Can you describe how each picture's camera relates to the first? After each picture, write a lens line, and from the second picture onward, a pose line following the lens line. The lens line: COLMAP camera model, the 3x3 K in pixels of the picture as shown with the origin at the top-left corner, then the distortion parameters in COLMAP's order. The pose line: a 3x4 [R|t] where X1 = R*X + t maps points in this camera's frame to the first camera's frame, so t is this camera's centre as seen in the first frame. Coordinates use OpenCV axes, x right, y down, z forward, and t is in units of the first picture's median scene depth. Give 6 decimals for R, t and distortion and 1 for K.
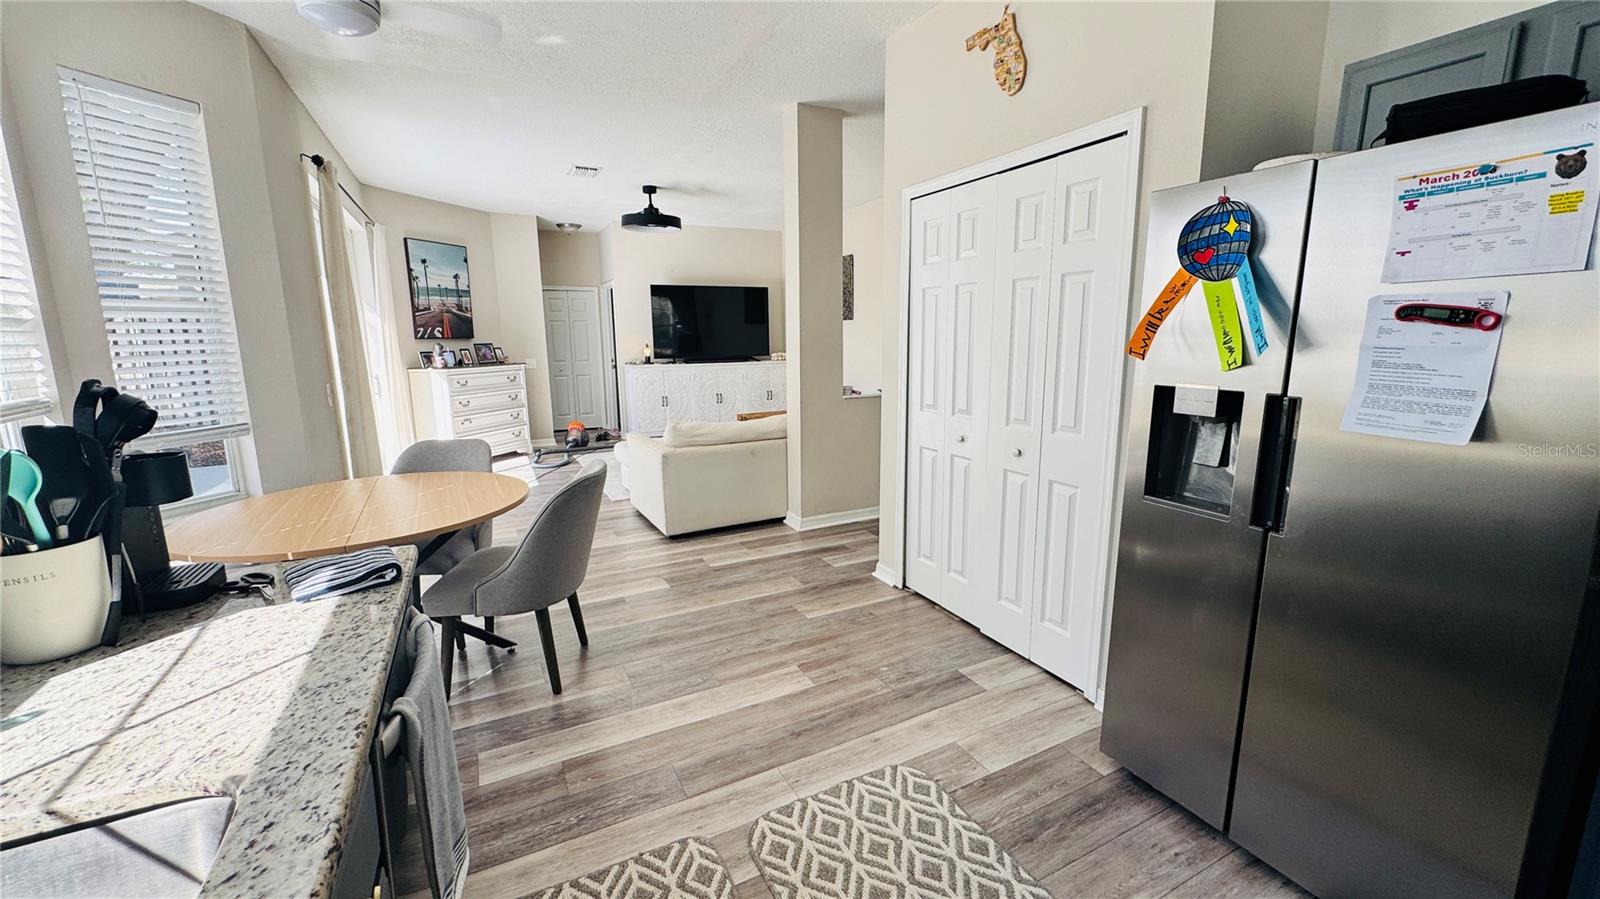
lens RADIAL K [[636.6, 0, 800.0], [0, 636.6, 449.5], [0, 0, 1]] dist [-0.000751, -0.000086]
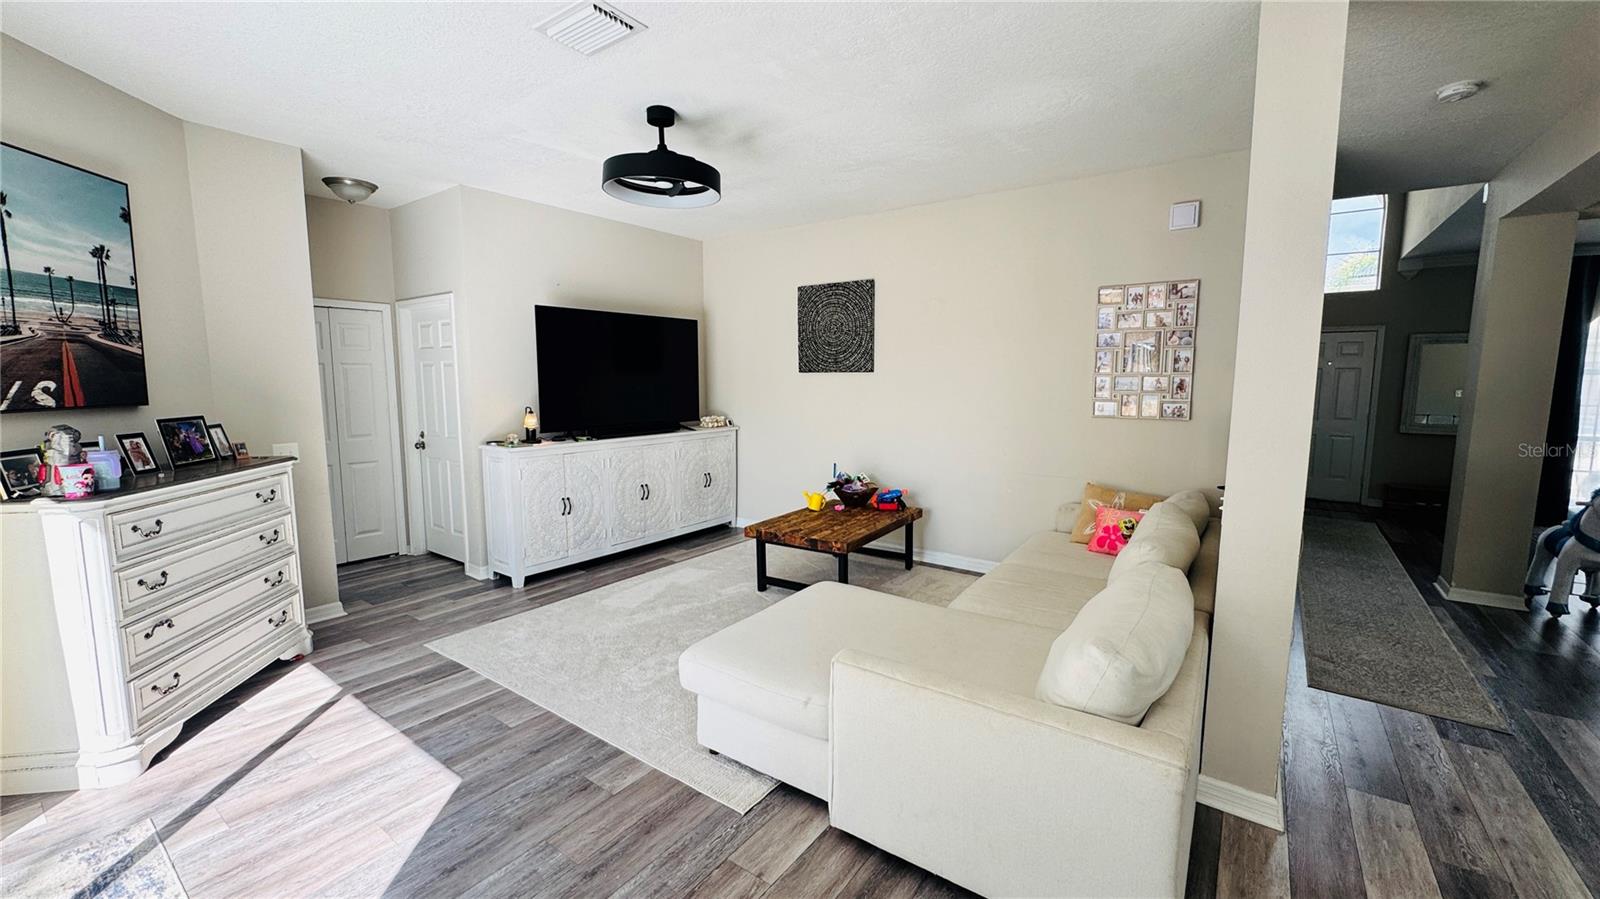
lens RADIAL K [[636.6, 0, 800.0], [0, 636.6, 449.5], [0, 0, 1]] dist [-0.000751, -0.000086]
pose [[0.889827, -0.042106, 0.454351, -0.335609], [0.072723, 0.996092, -0.050113, -0.097879], [-0.450466, 0.077633, 0.889412, 0.459918]]
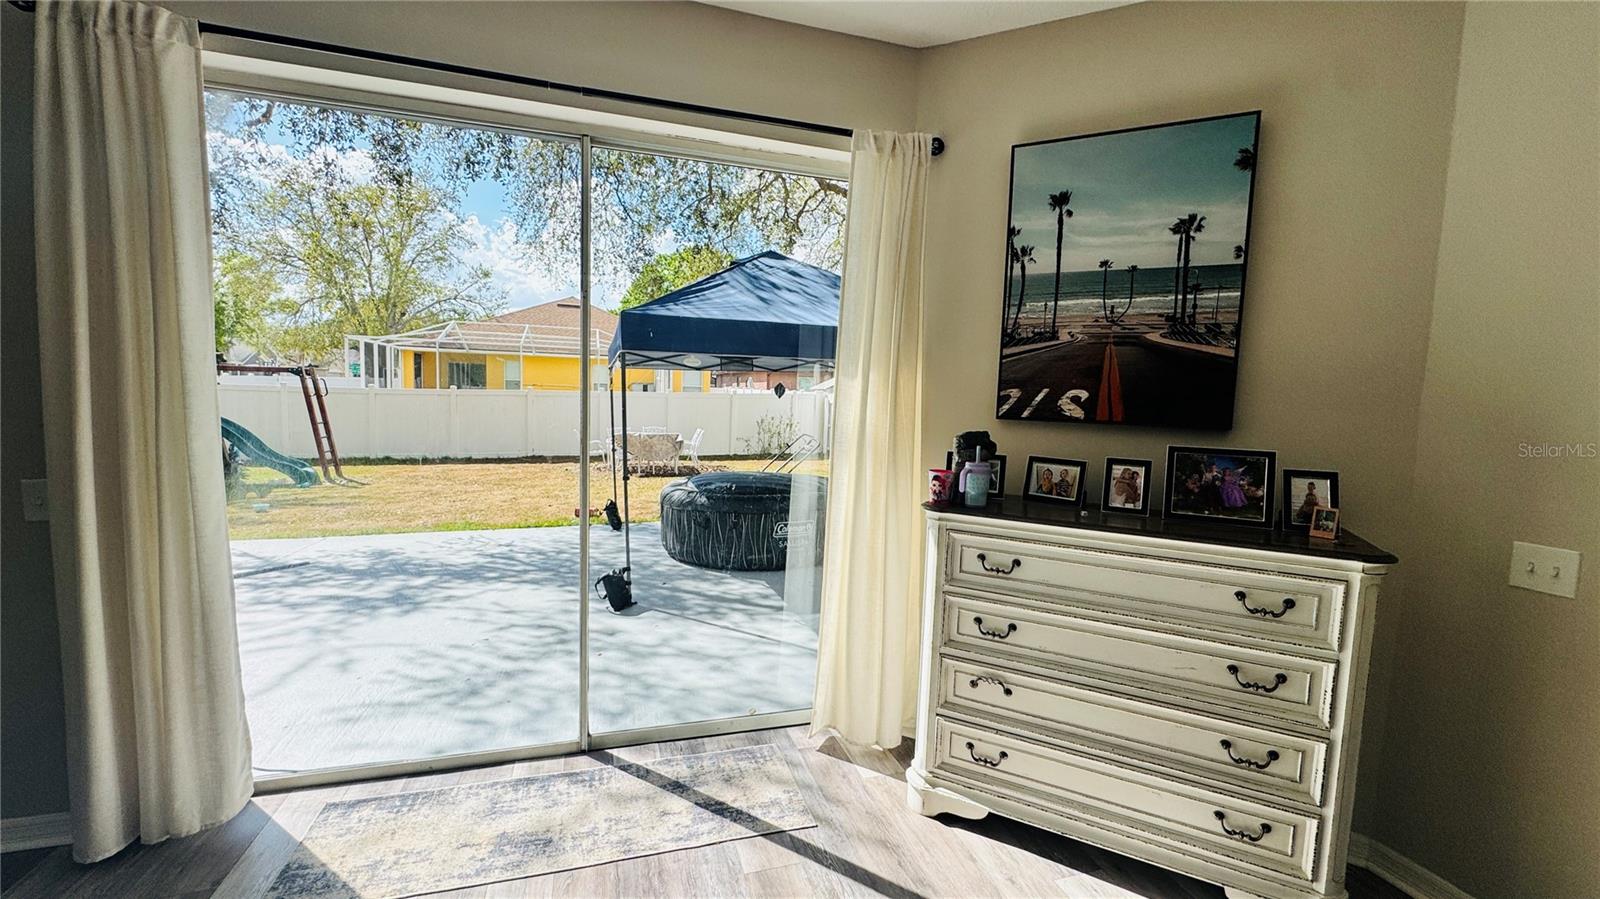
lens RADIAL K [[636.6, 0, 800.0], [0, 636.6, 449.5], [0, 0, 1]] dist [-0.000751, -0.000086]
pose [[-0.163812, 0.088463, -0.982517, -0.203245], [-0.211005, 0.969779, 0.122497, -0.165347], [0.963661, 0.227382, -0.140196, 0.882171]]
